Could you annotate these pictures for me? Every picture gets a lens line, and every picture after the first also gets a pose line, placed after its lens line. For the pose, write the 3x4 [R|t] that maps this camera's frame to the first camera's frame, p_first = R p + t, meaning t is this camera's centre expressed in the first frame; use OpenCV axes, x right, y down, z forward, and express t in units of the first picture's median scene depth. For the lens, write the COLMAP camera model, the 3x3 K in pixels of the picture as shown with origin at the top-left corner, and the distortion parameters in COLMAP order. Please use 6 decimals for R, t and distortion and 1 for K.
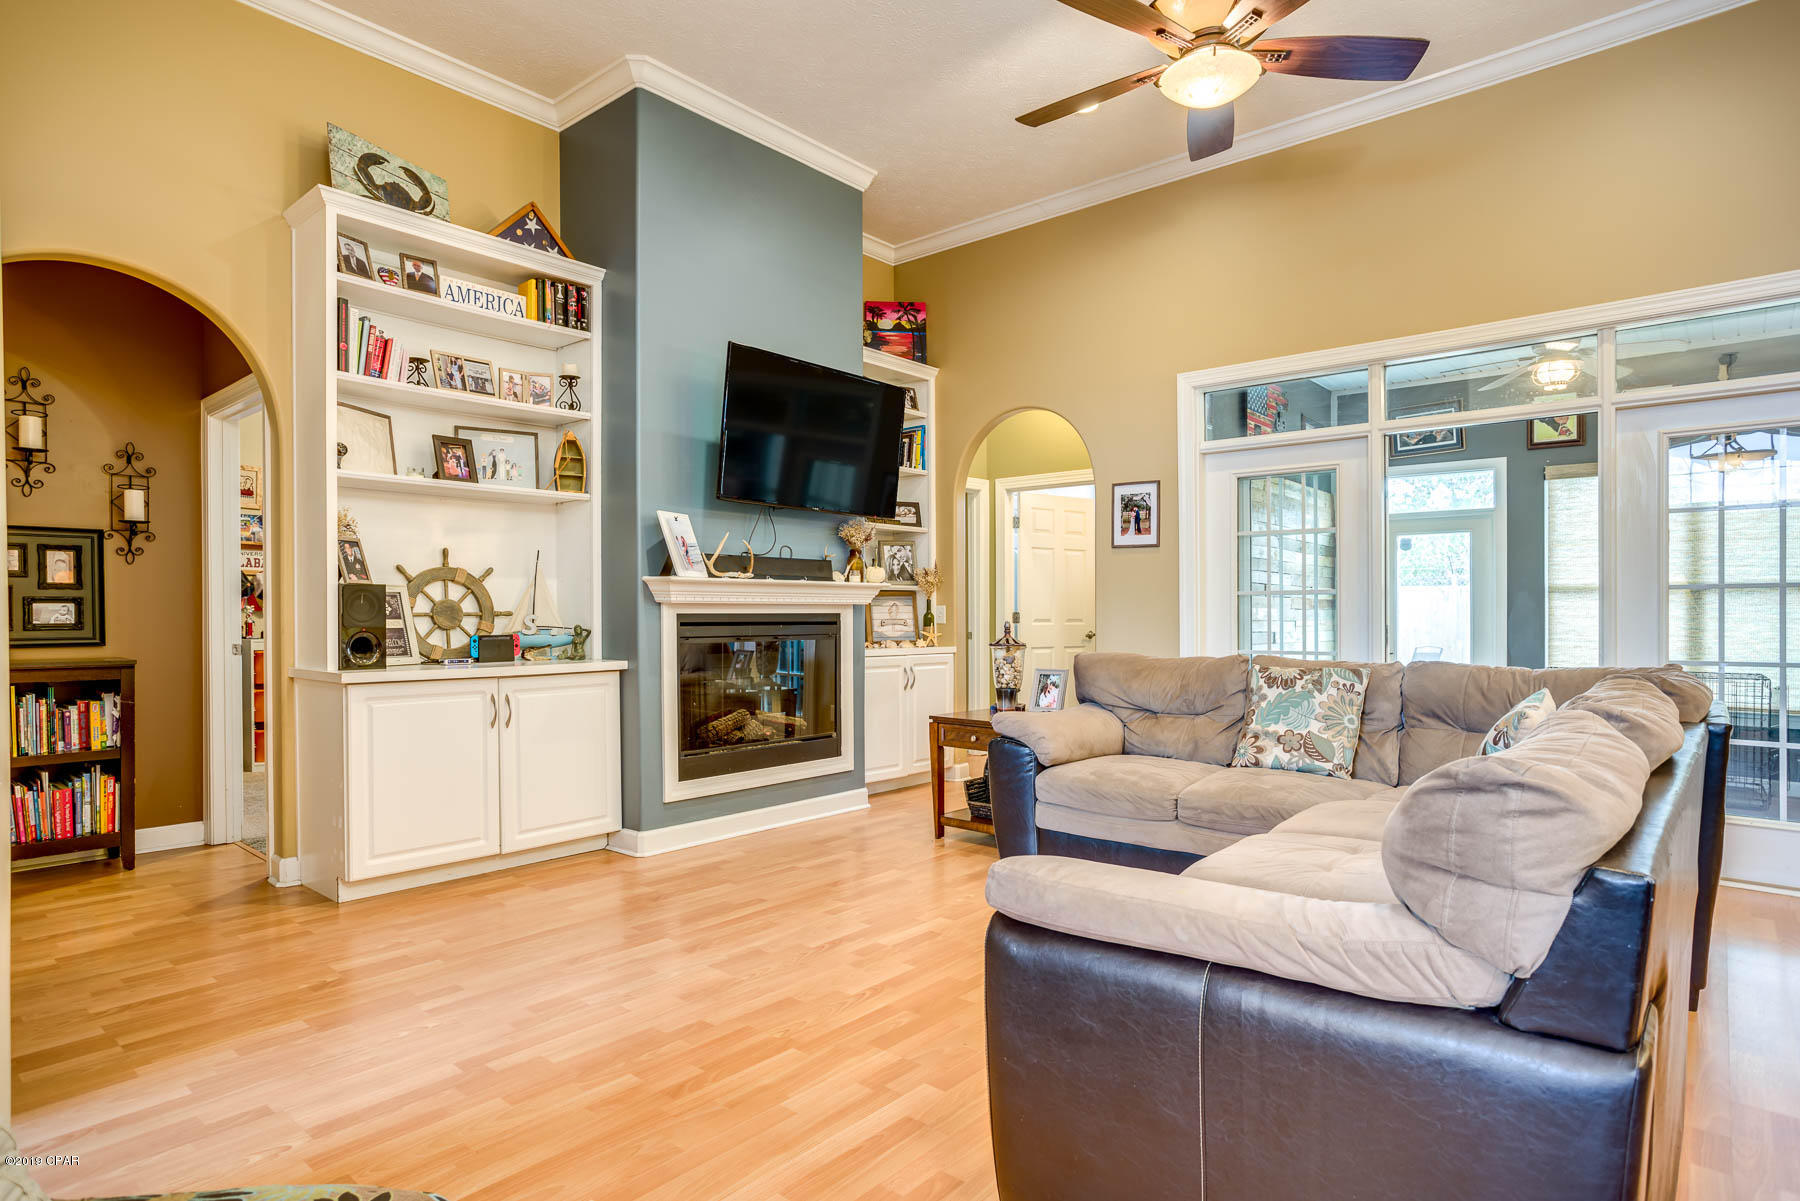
lens RADIAL K [[980.1, 0, 900.0], [0, 980.1, 600.5], [0, 0, 1]] dist [-0.070912, 0.057995]
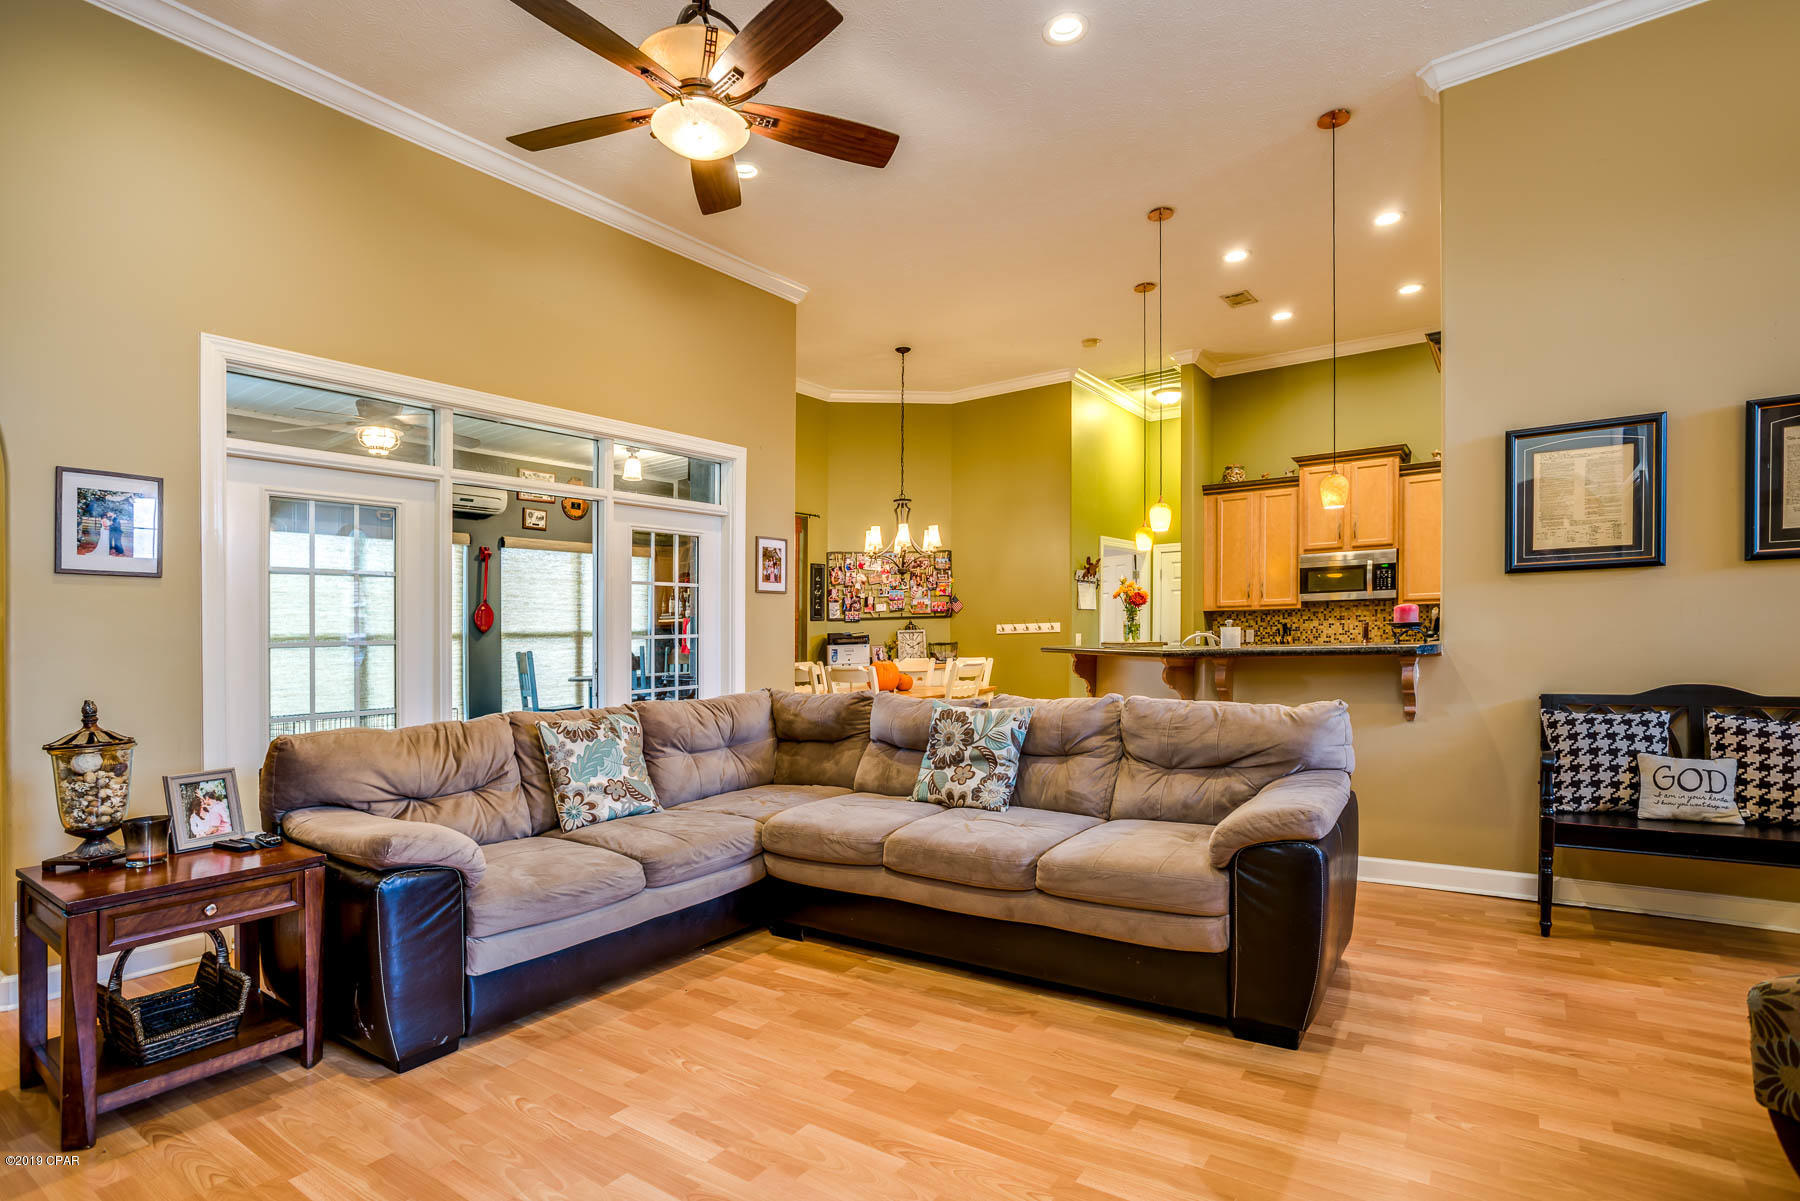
lens RADIAL K [[901.3, 0, 900.2], [0, 901.3, 644.4], [0, 0, 1]] dist [0.000419, -0.000003]
pose [[-0.087997, -0.005636, 0.996105, -0.497961], [0.012894, 0.999894, 0.006796, -0.008648], [-0.996037, 0.013441, -0.087915, 0.691438]]
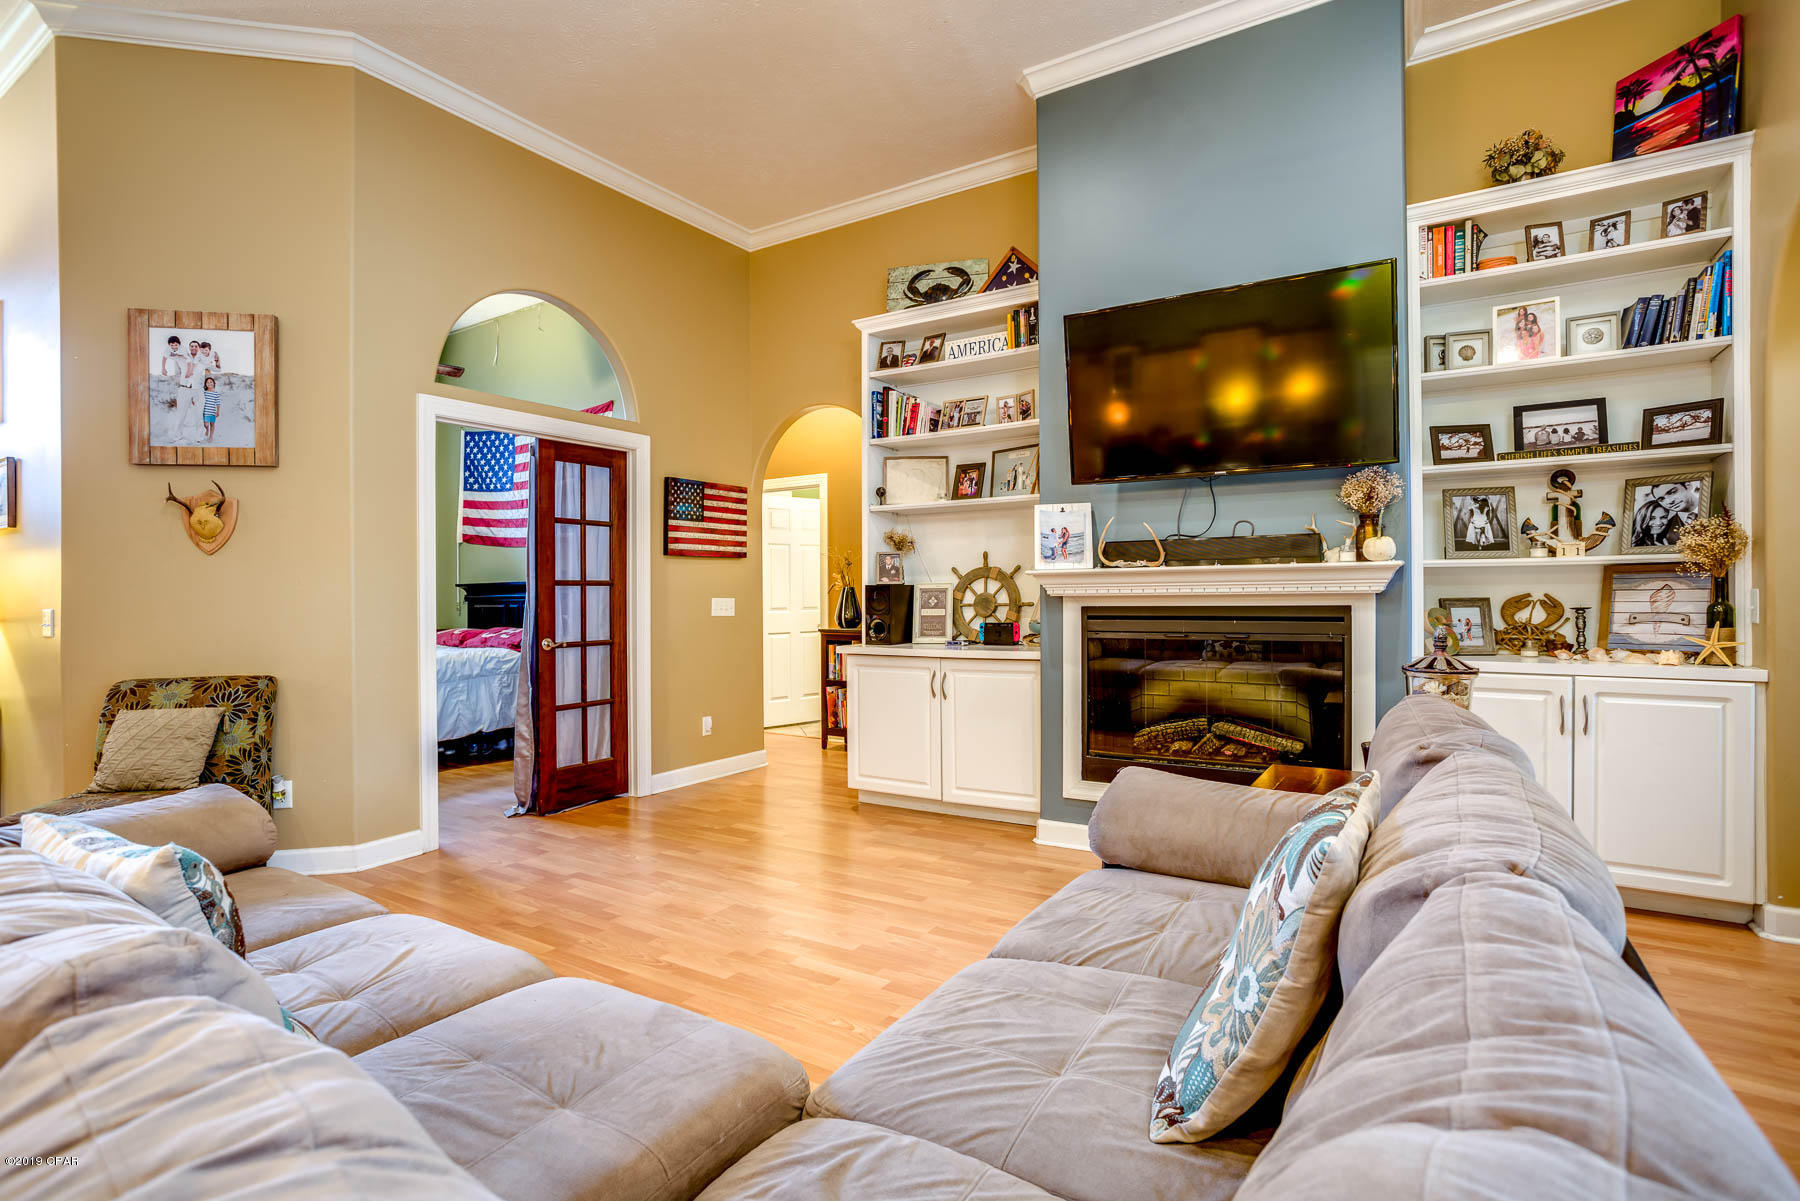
lens RADIAL K [[874.9, 0, 898.1], [0, 874.9, 568.0], [0, 0, 1]] dist [-0.059892, 0.036058]
pose [[0.144101, -0.027352, -0.989185, 0.642293], [0.023910, 0.999422, -0.024152, -0.008651], [0.989274, -0.020171, 0.144672, 0.739842]]
